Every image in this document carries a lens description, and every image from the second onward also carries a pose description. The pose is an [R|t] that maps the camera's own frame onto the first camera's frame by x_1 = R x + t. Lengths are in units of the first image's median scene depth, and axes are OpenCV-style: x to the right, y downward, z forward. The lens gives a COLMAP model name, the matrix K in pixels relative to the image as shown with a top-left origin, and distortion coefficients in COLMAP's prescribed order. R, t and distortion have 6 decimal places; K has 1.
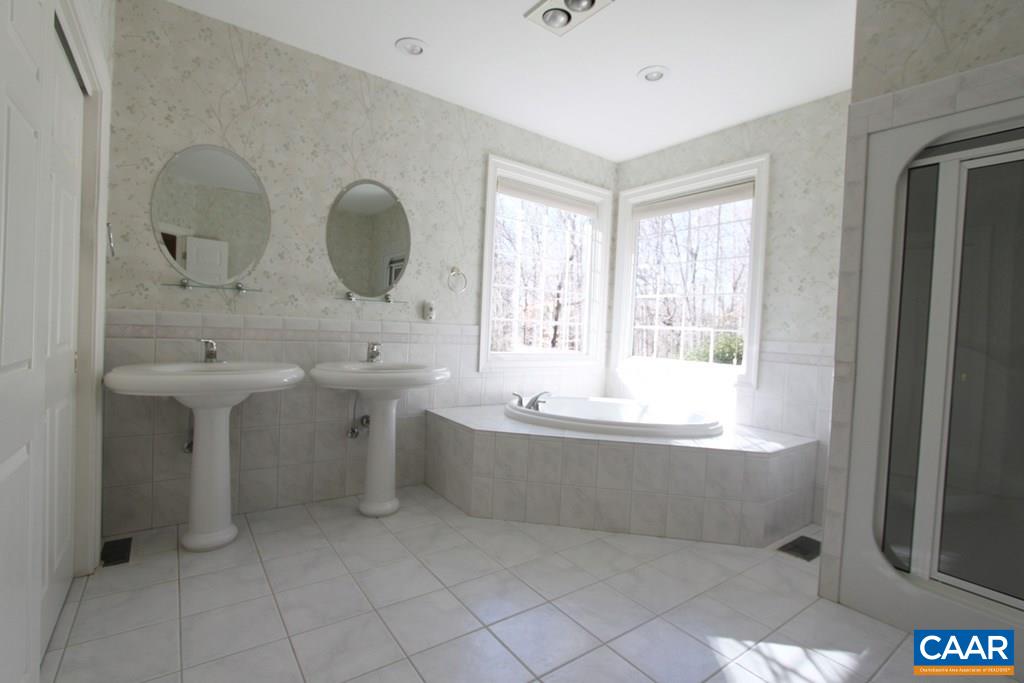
lens RADIAL K [[471.4, 0, 511.7], [0, 471.4, 336.7], [0, 0, 1]] dist [-0.016417, -0.000014]
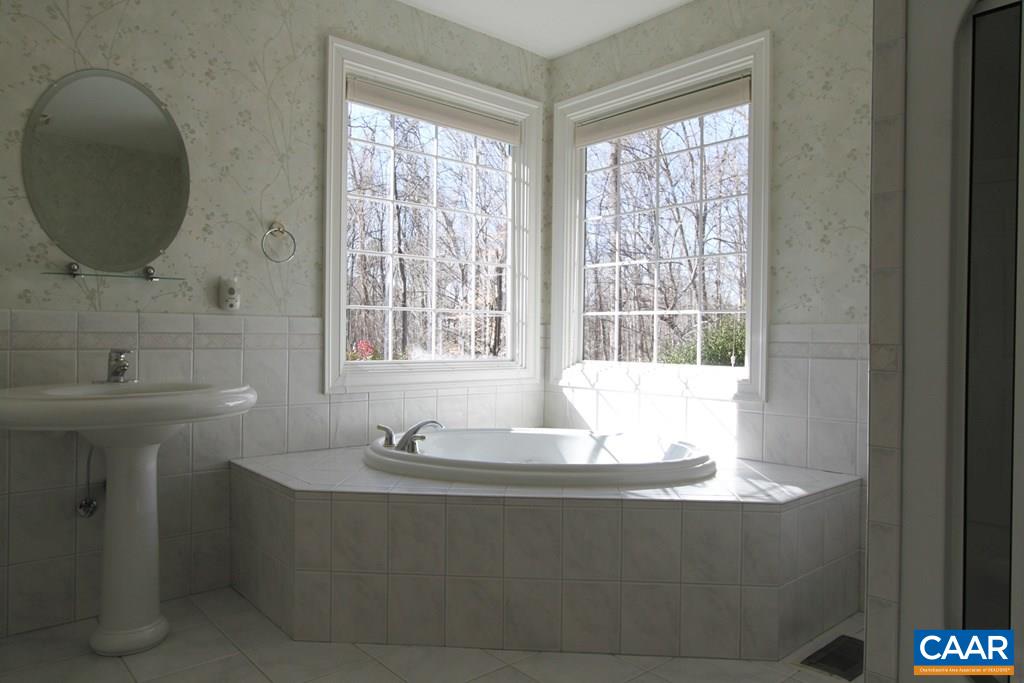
lens RADIAL K [[683.9, 0, 513.7], [0, 683.9, 336.4], [0, 0, 1]] dist [-0.003368, 0.006984]
pose [[0.995591, -0.035698, 0.086737, 0.109309], [0.037189, 0.999186, -0.015638, 0.026347], [-0.086108, 0.018795, 0.996108, 0.113607]]
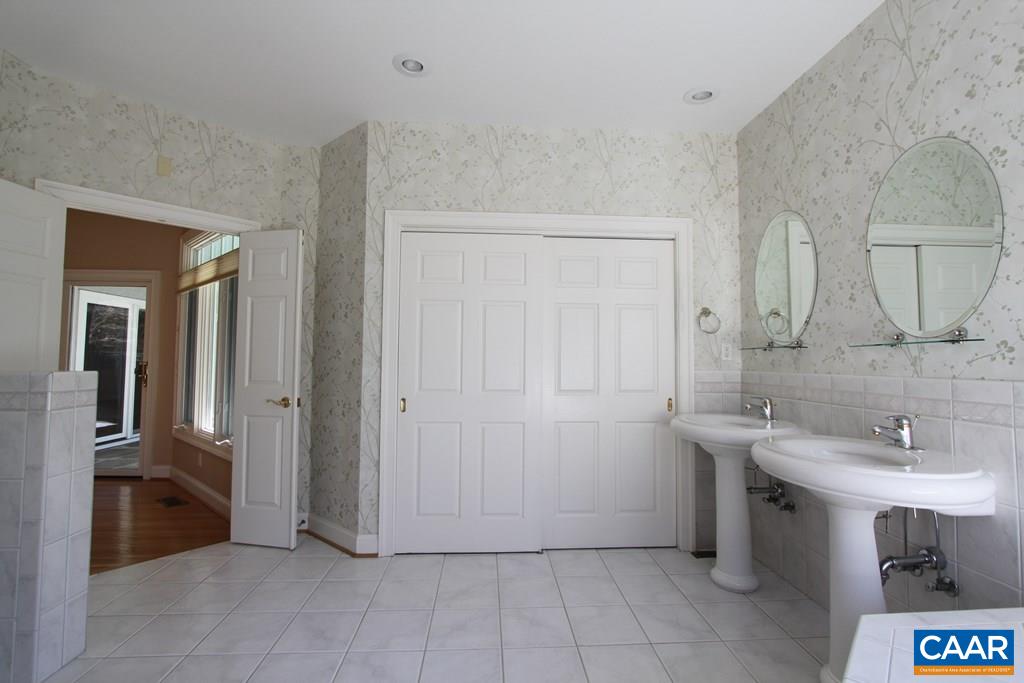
lens RADIAL K [[471.4, 0, 516.1], [0, 471.4, 344.3], [0, 0, 1]] dist [-0.016417, -0.000014]
pose [[-0.529023, -0.089053, -0.843922, 0.427617], [-0.061901, 0.995879, -0.066285, -0.006558], [0.846347, 0.017174, -0.532355, 0.840773]]
